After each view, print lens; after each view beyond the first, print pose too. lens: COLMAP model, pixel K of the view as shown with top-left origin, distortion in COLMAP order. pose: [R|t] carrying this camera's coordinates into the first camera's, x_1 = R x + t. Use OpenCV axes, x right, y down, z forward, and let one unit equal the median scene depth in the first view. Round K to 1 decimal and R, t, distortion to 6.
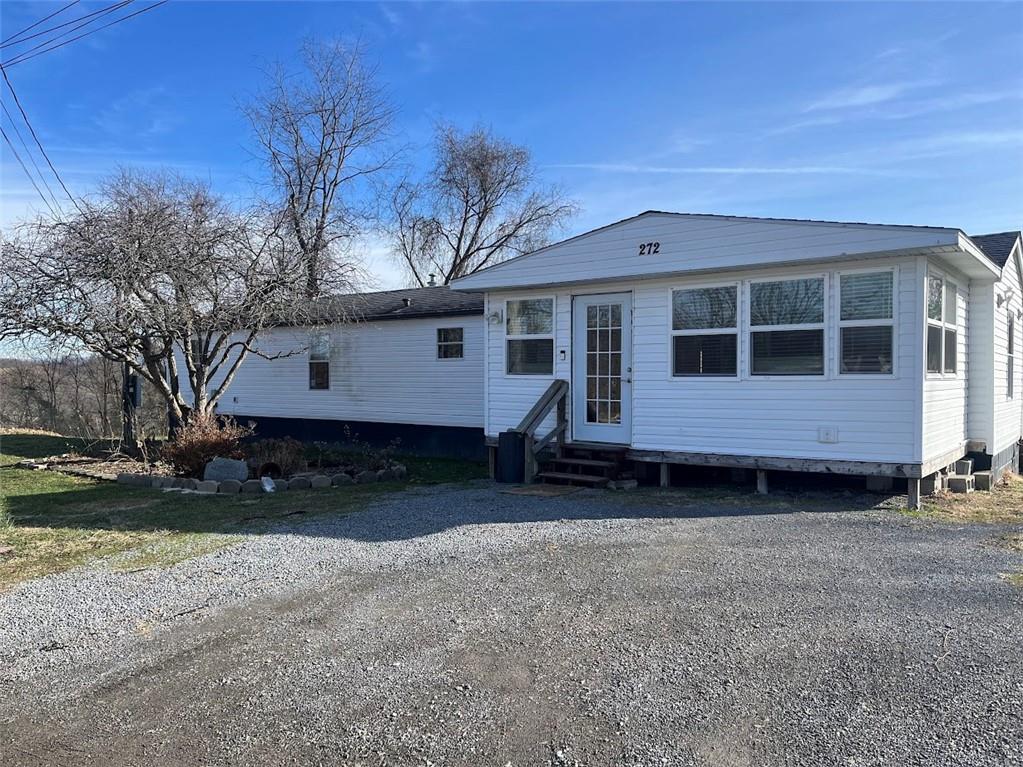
lens RADIAL K [[769.6, 0, 511.5], [0, 769.6, 383.5], [0, 0, 1]] dist [0.062511, -0.074427]
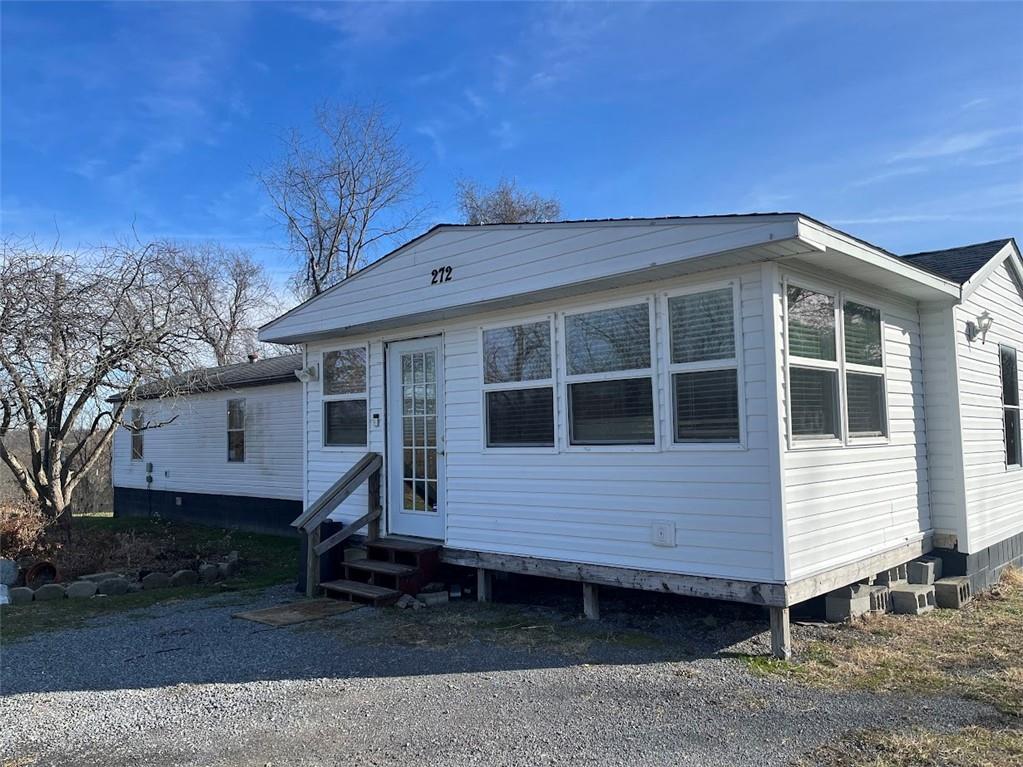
lens RADIAL K [[769.6, 0, 511.5], [0, 769.6, 383.5], [0, 0, 1]] dist [0.062511, -0.074427]
pose [[0.993929, -0.027263, -0.106588, 0.308230], [0.018936, 0.996745, -0.078367, -0.011955], [0.108377, 0.075873, 0.991210, 0.275032]]
